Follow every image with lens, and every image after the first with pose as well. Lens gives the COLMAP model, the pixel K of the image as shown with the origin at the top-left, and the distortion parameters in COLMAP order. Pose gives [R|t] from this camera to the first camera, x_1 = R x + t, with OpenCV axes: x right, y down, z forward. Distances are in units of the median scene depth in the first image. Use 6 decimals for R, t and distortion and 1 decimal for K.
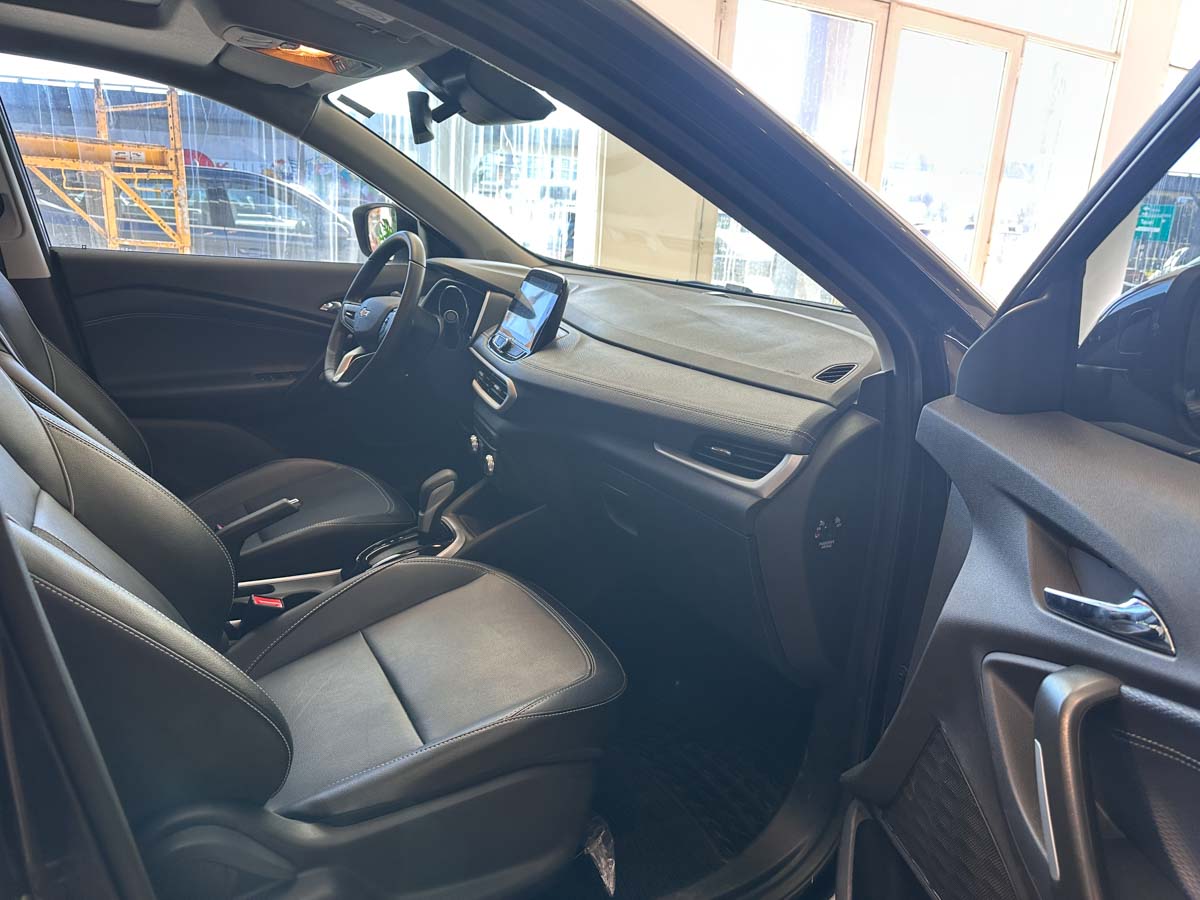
lens RADIAL K [[853.4, 0, 600.0], [0, 853.4, 450.0], [0, 0, 1]] dist [0.180894, -0.229741]
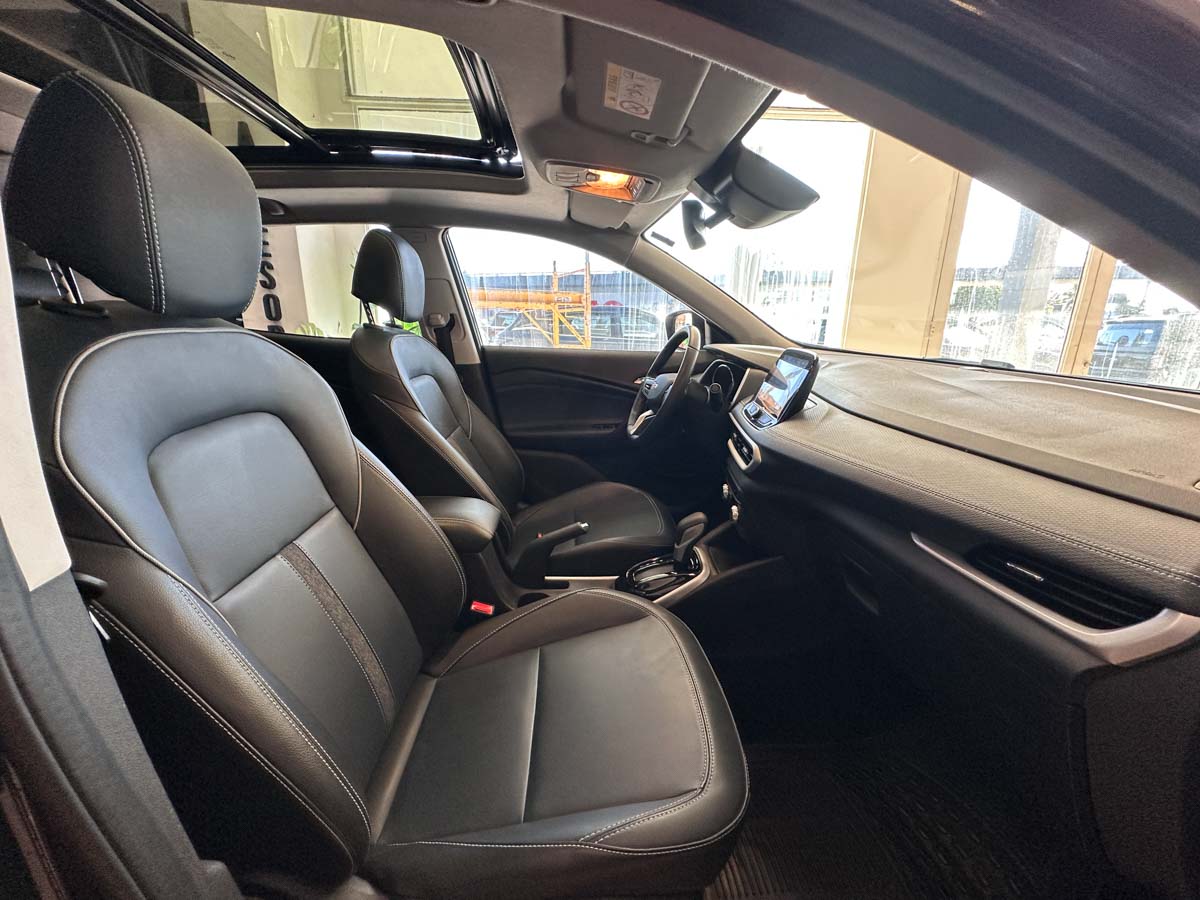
lens RADIAL K [[482.3, 0, 600.0], [0, 482.3, 450.0], [0, 0, 1]] dist [0.003329, 0.000017]
pose [[0.898126, 0.066531, -0.434676, -0.012024], [-0.074440, 0.997225, -0.001173, -0.052257], [0.433392, 0.033411, 0.900586, 0.298214]]
